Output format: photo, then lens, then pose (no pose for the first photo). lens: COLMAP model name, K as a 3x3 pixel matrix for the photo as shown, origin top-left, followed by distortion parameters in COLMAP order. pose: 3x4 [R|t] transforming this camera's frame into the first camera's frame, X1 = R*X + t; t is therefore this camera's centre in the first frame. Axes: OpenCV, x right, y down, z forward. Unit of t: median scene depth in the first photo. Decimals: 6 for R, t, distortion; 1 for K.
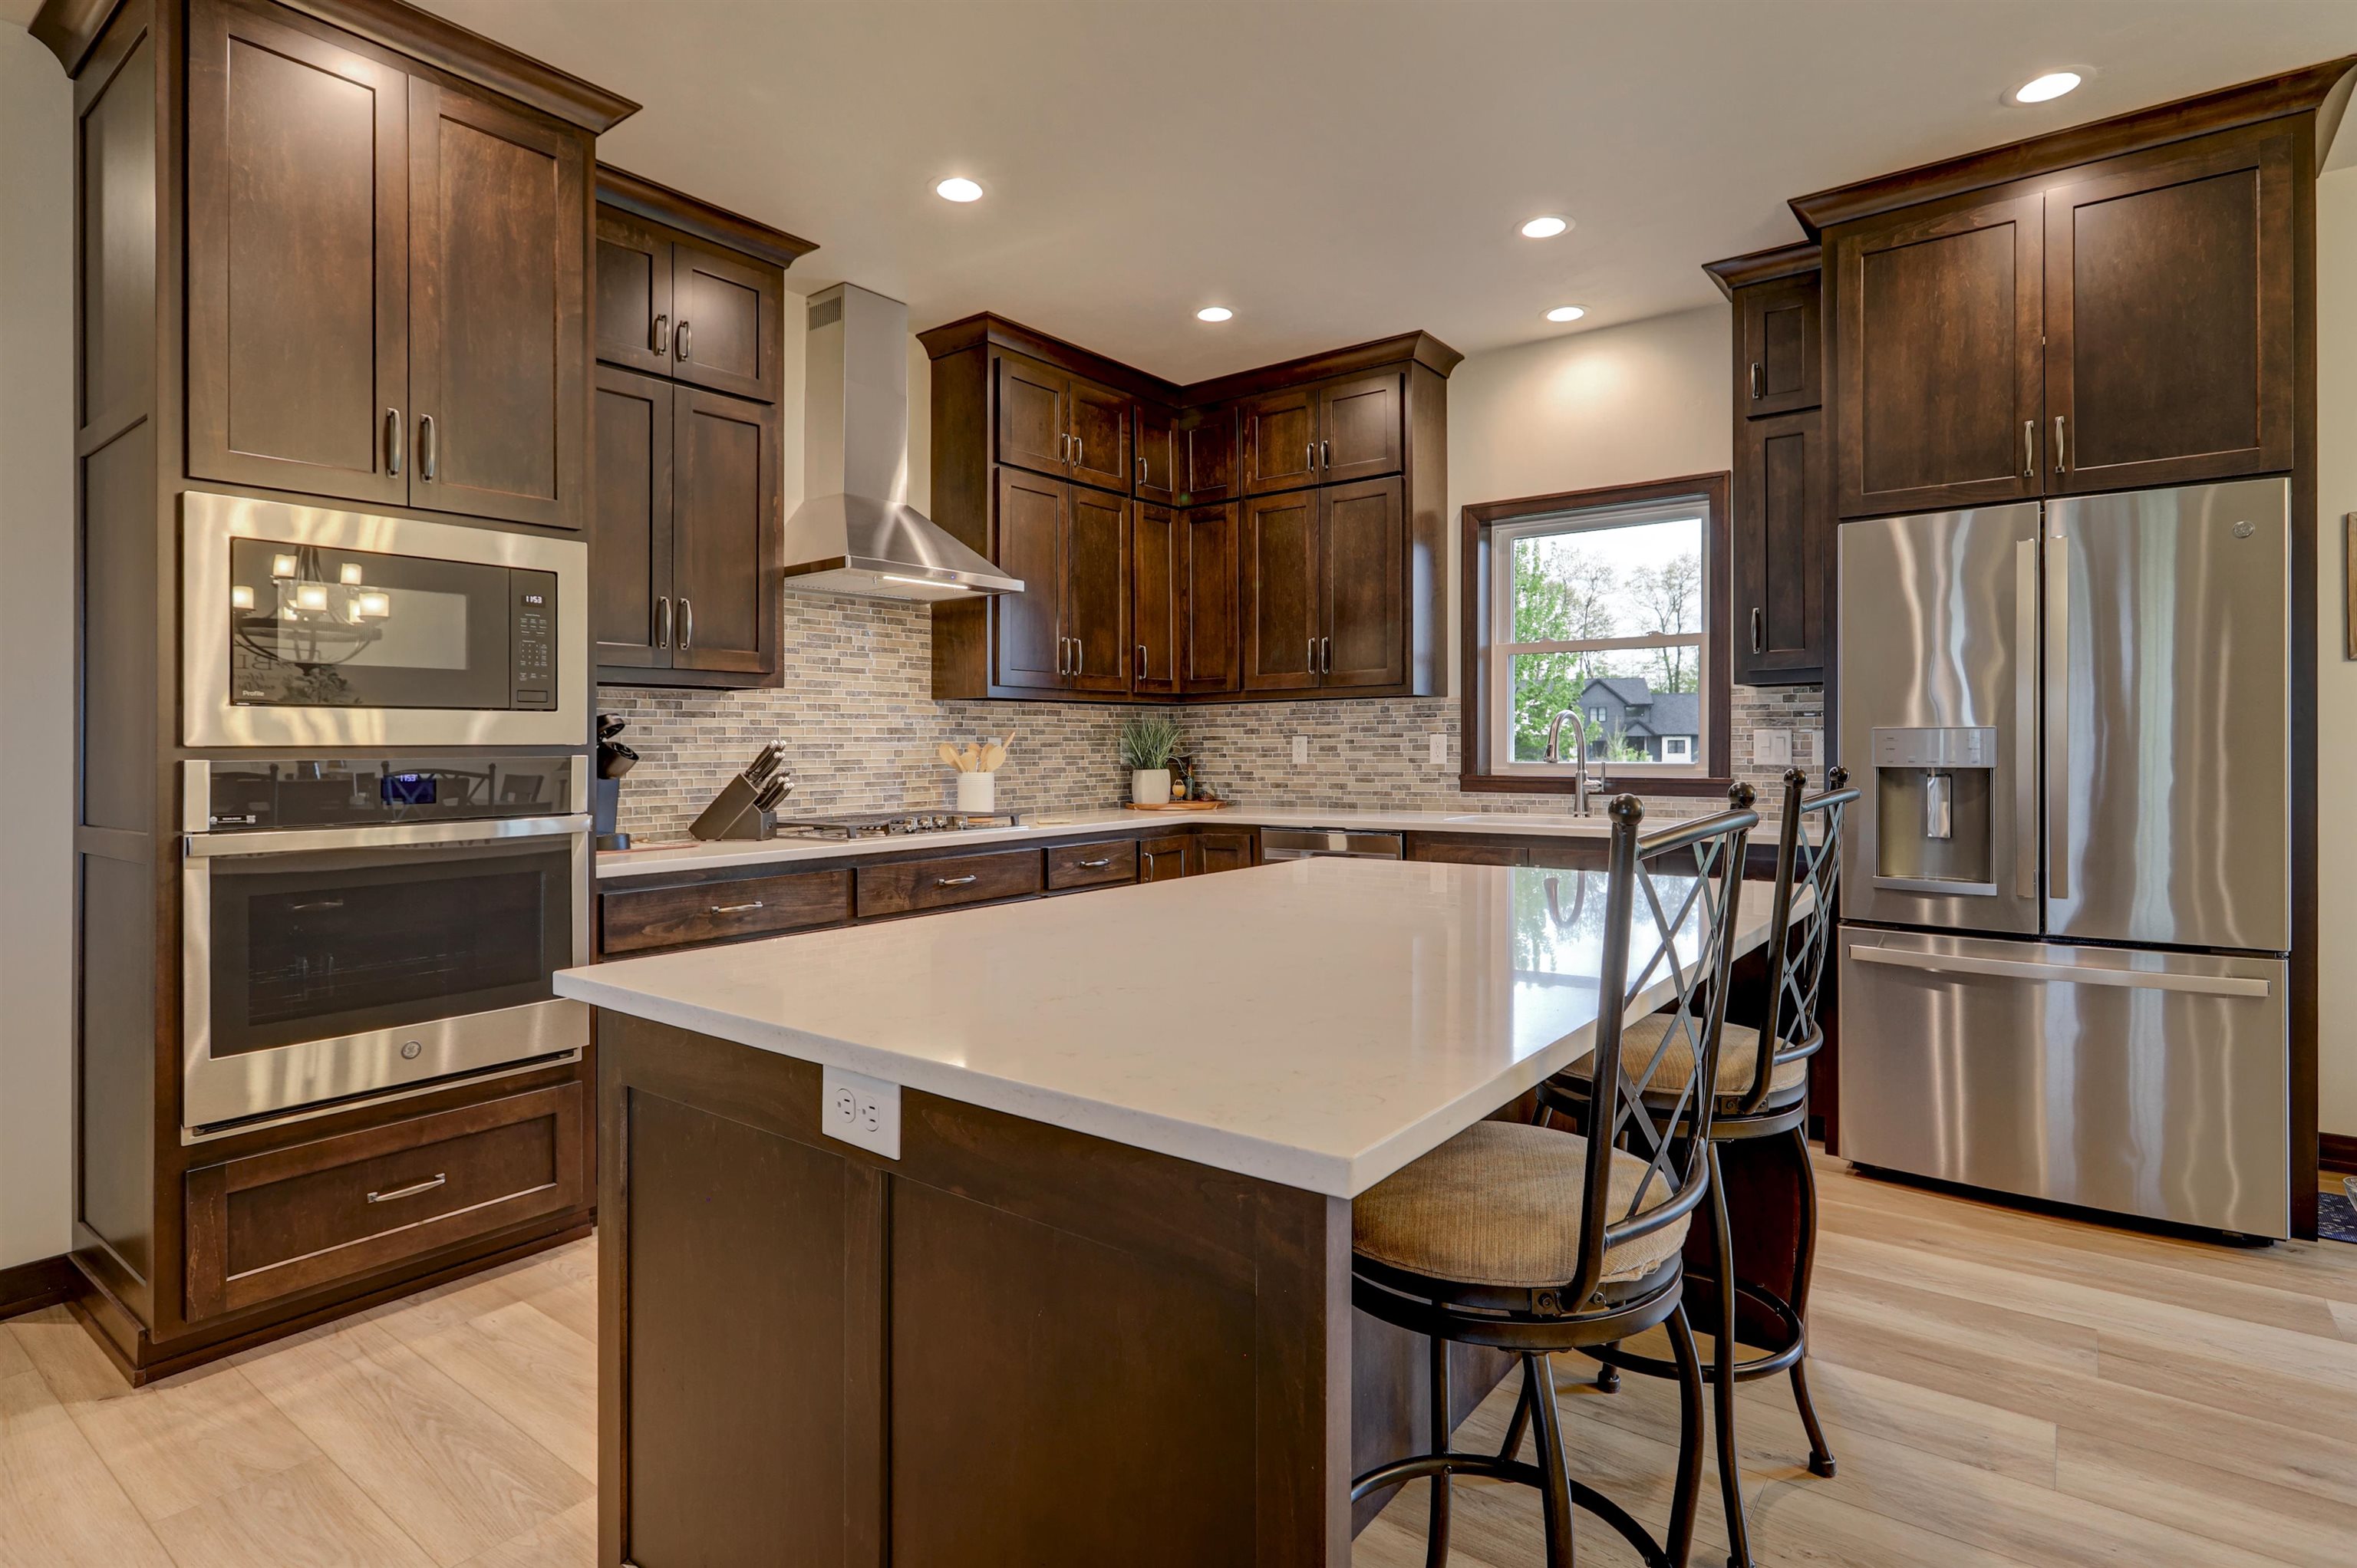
lens RADIAL K [[1206.3, 0, 1178.5], [0, 1206.3, 784.0], [0, 0, 1]] dist [0.001603, -0.000221]
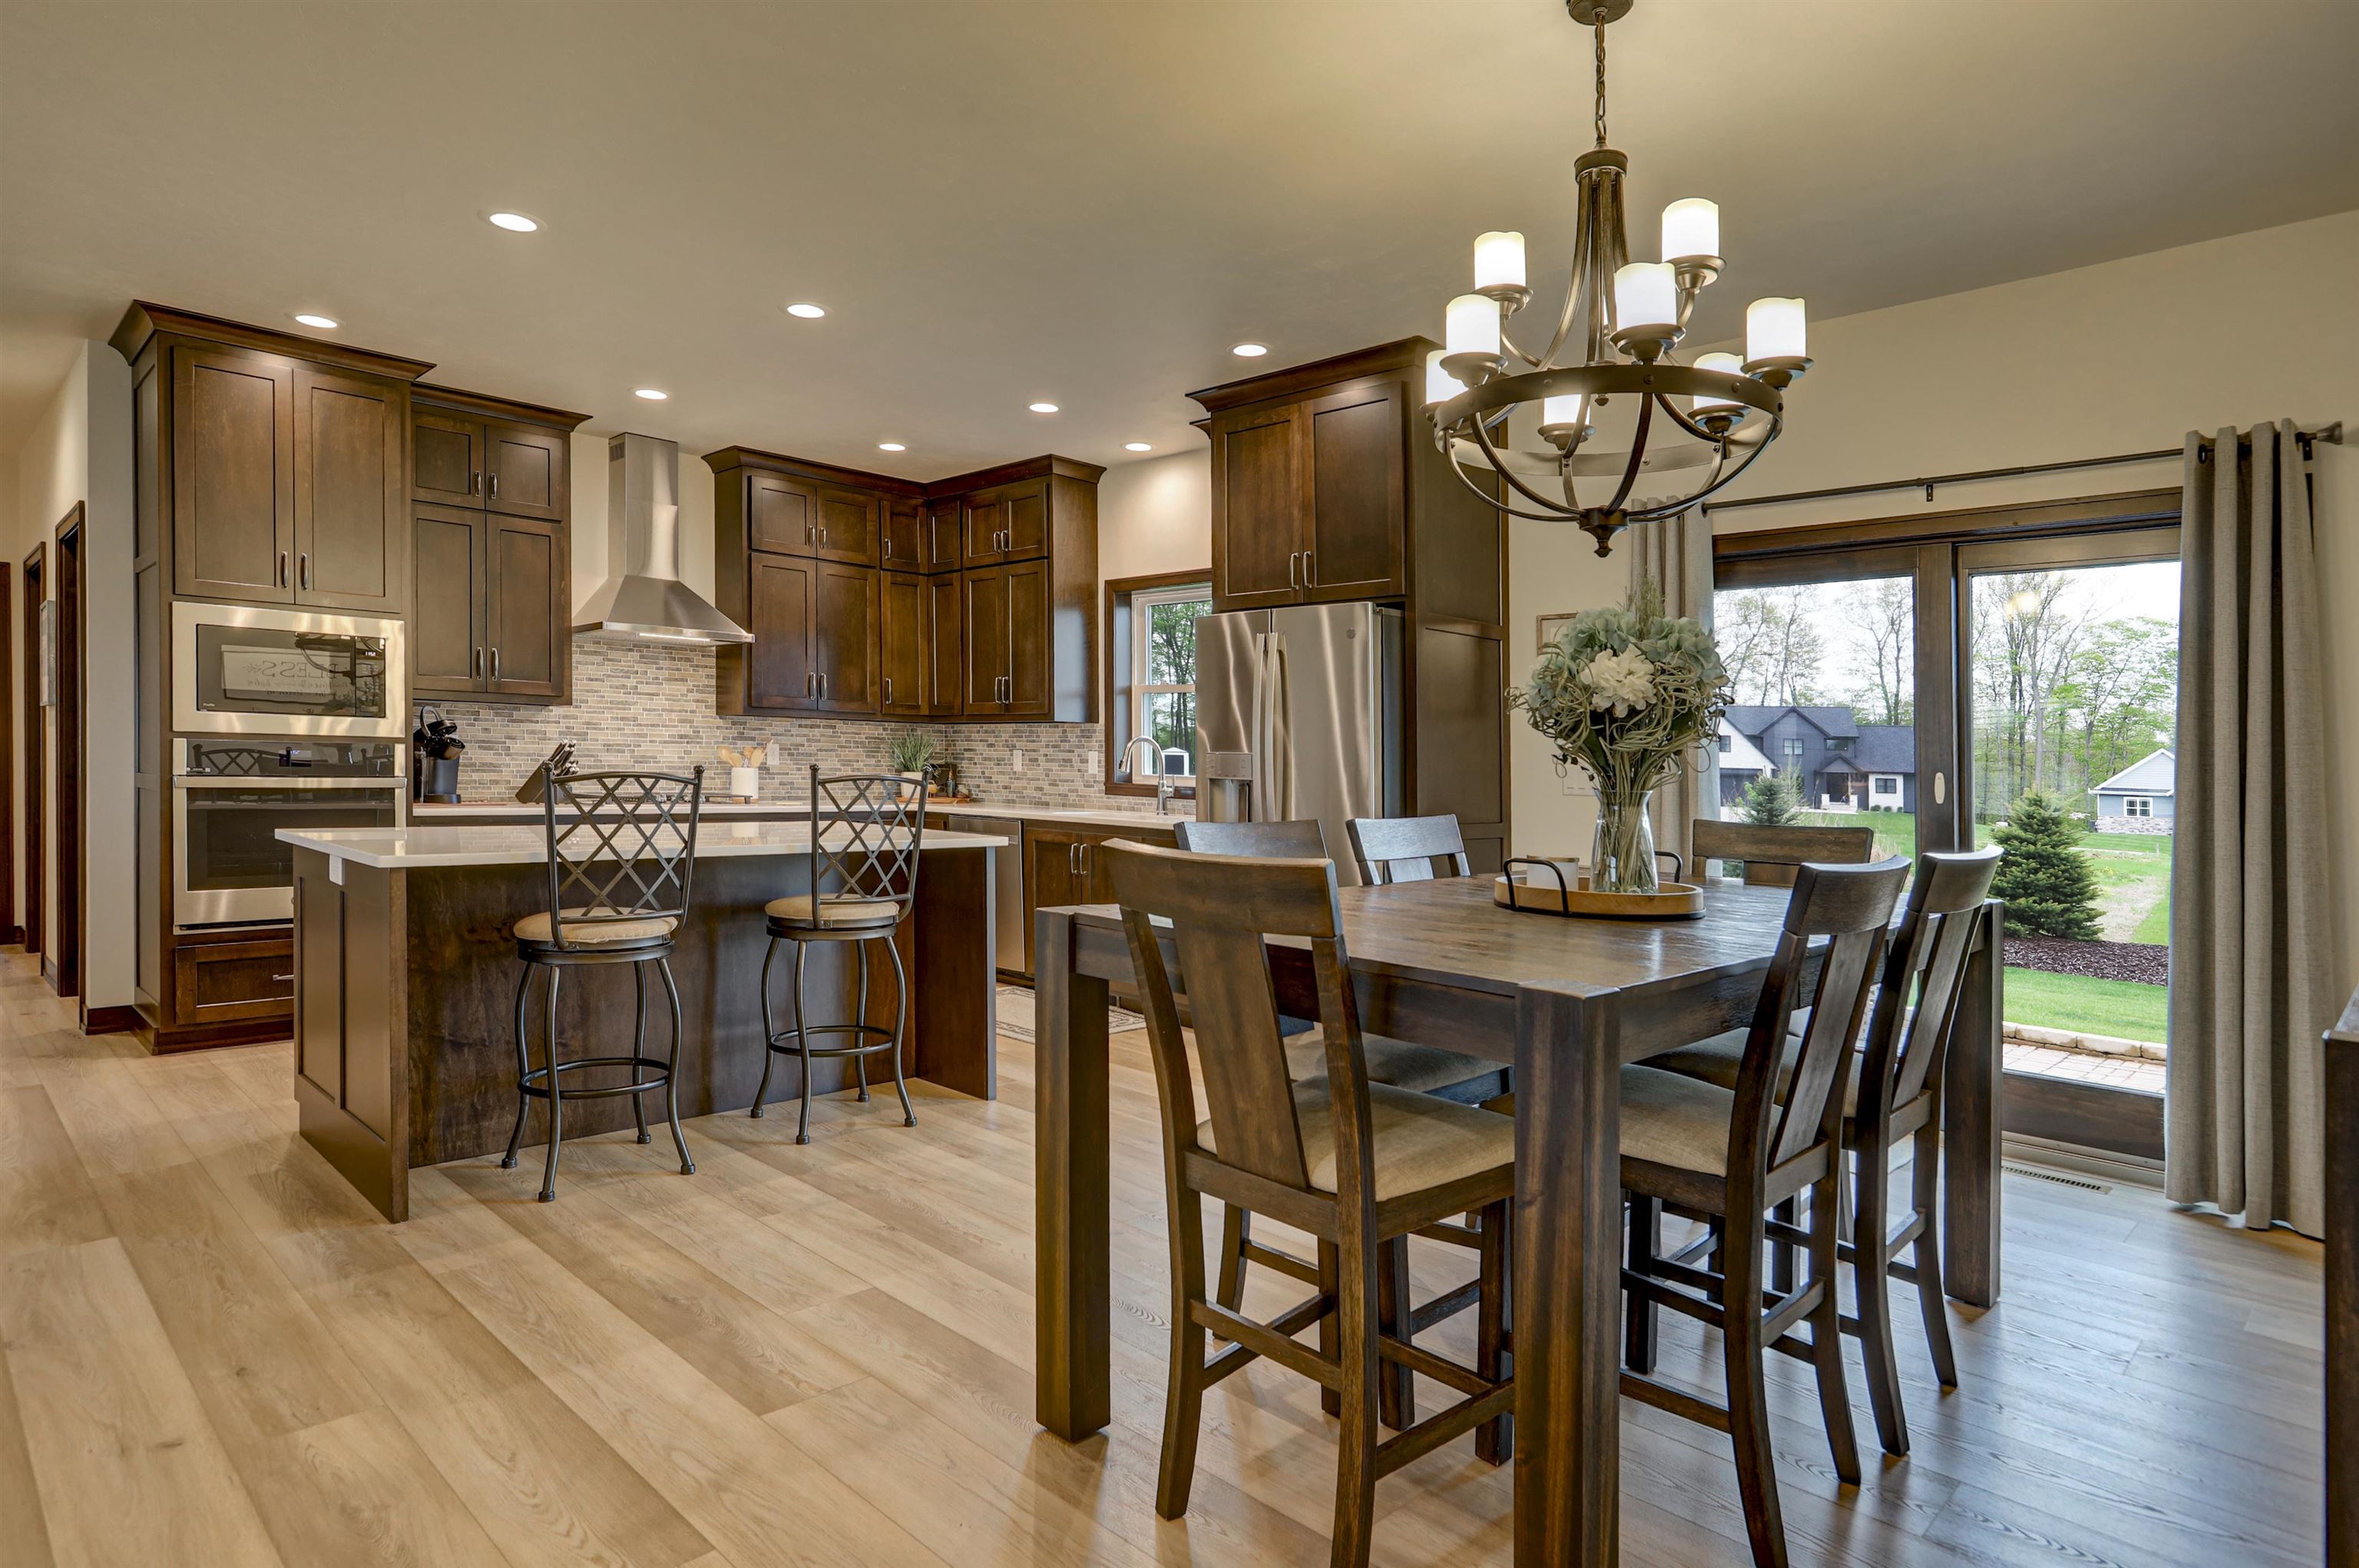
lens RADIAL K [[1315.1, 0, 1200.6], [0, 1315.1, 862.0], [0, 0, 1]] dist [-0.000125, 0.000742]
pose [[0.991991, 0.040769, -0.119548, 0.532346], [-0.035754, 0.998400, 0.043800, 0.013654], [0.121143, -0.039175, 0.991862, -0.450498]]
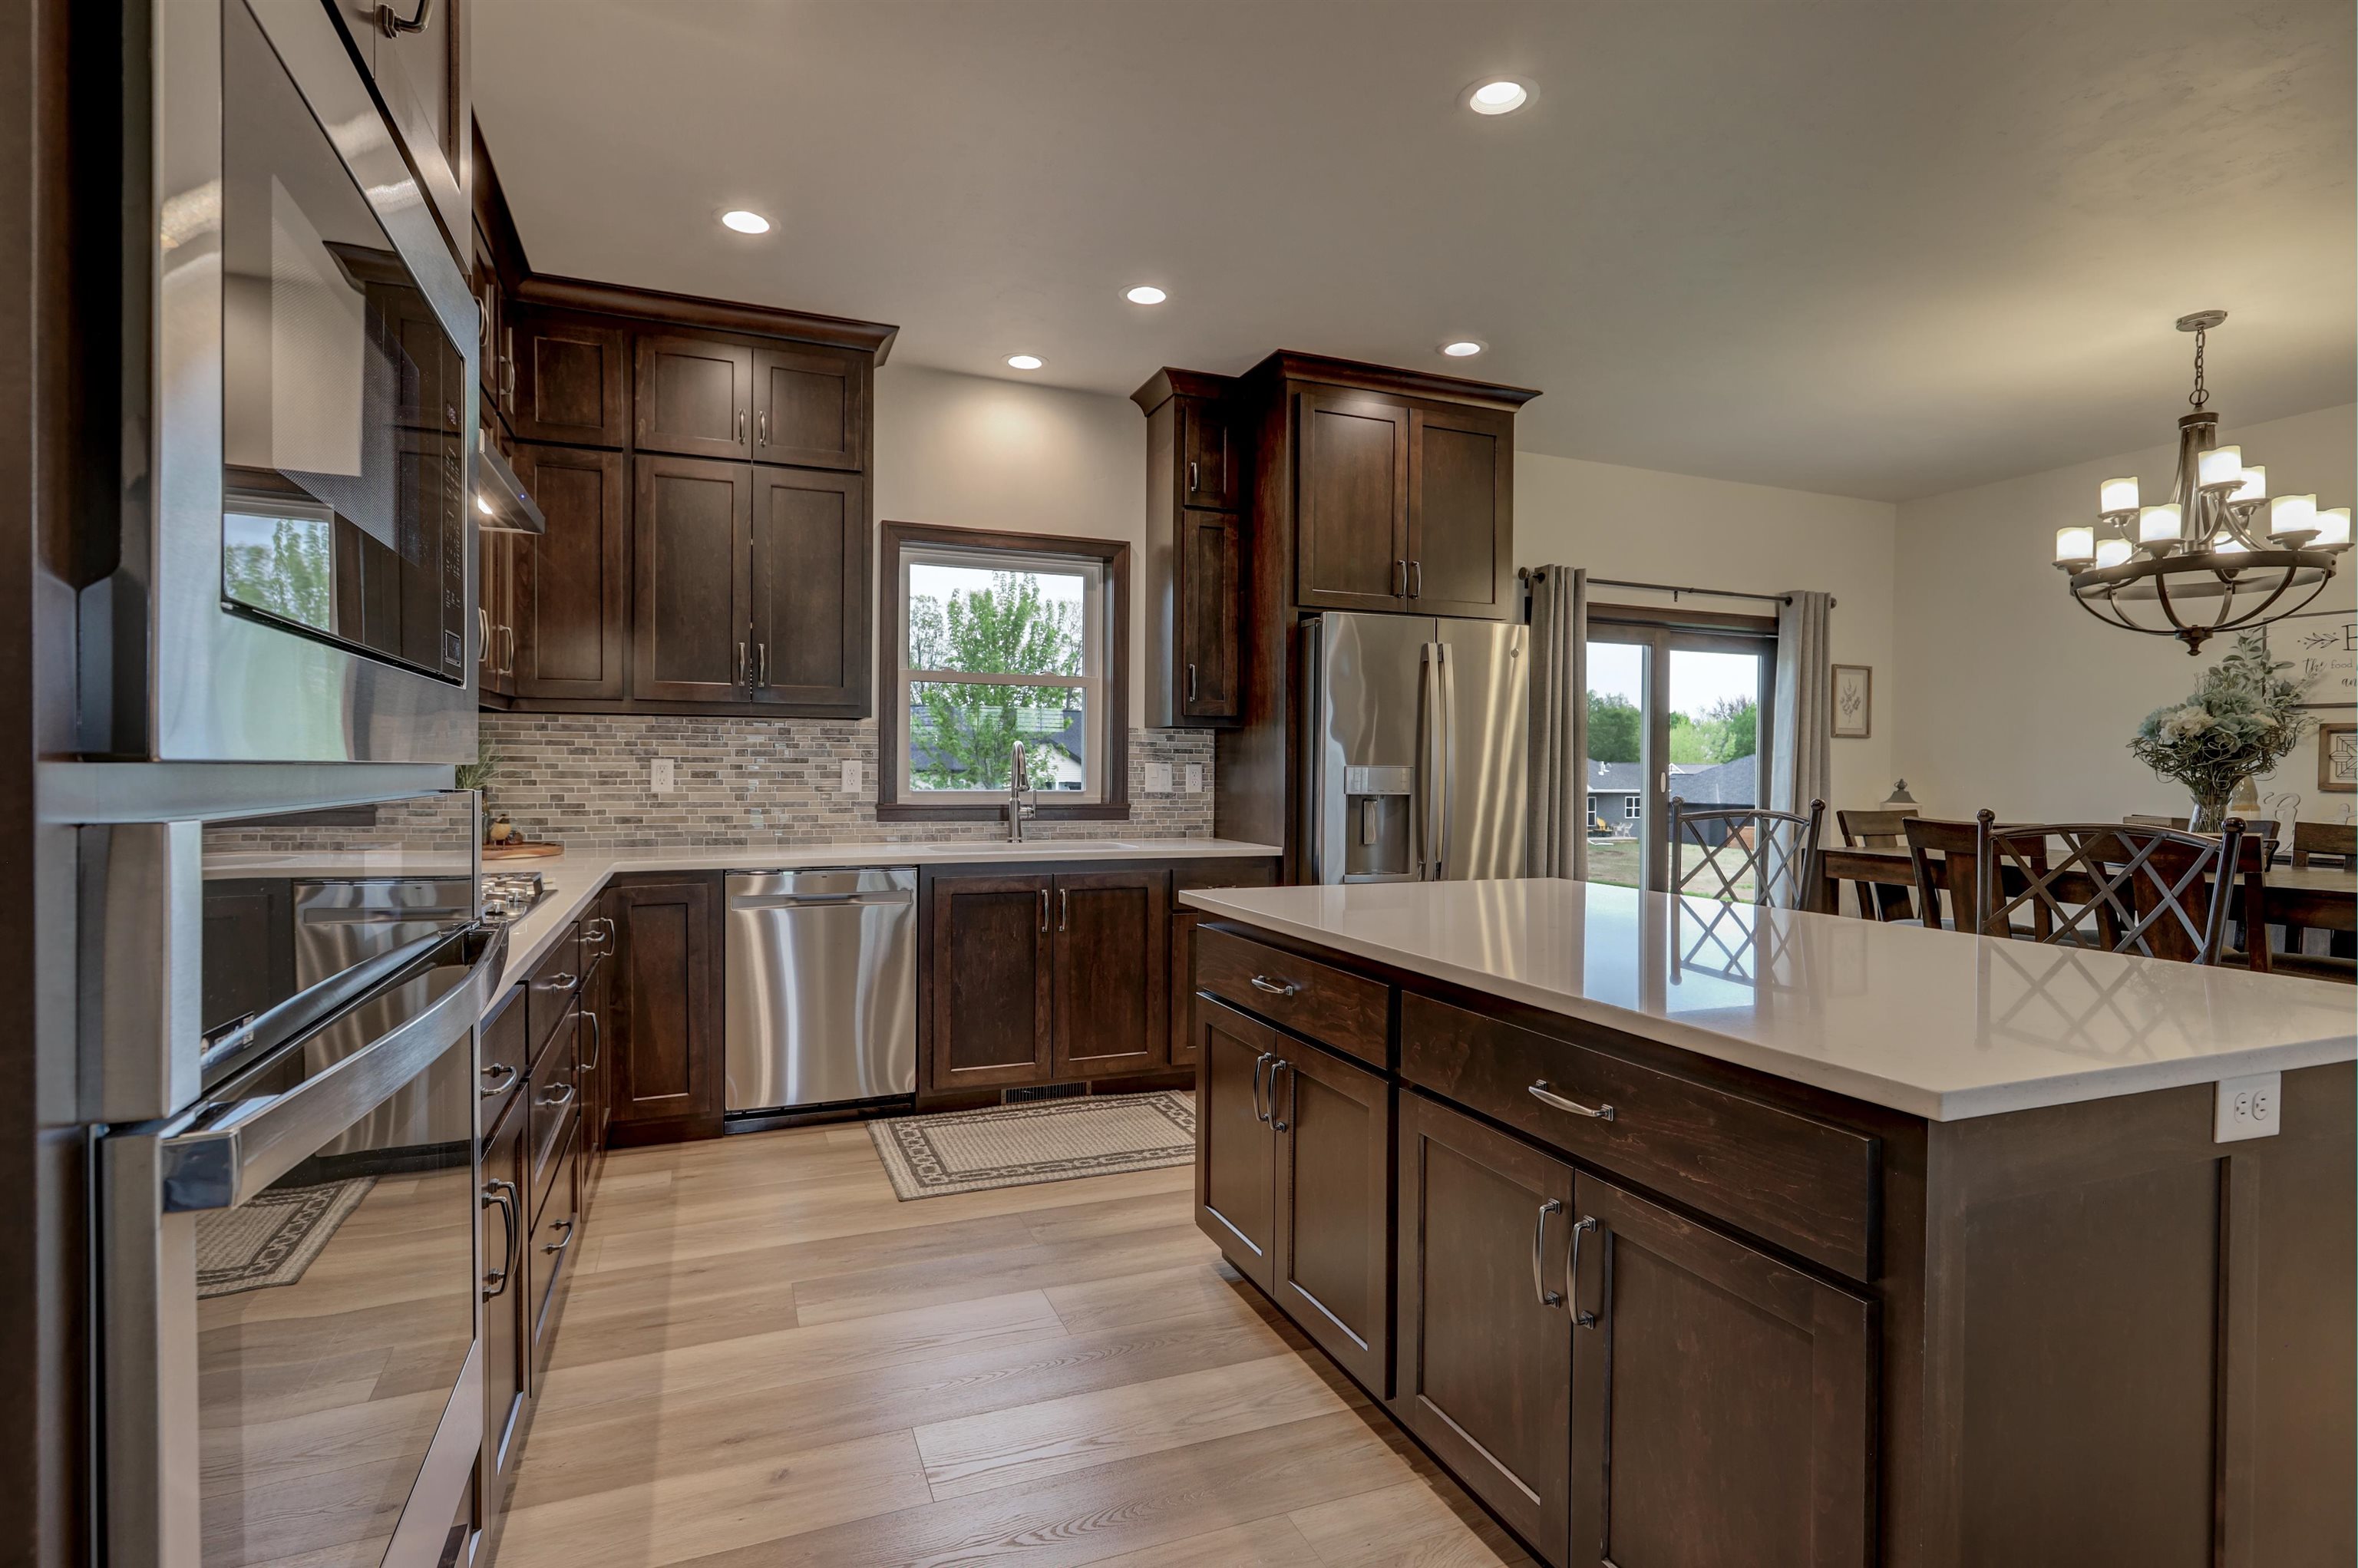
lens RADIAL K [[1161.1, 0, 1177.1], [0, 1161.1, 812.2], [0, 0, 1]] dist [0.001891, 0.000389]
pose [[0.507458, -0.019881, 0.861447, -0.446728], [0.016358, 0.999776, 0.013438, -0.009794], [-0.861521, 0.007273, 0.507670, 0.342234]]
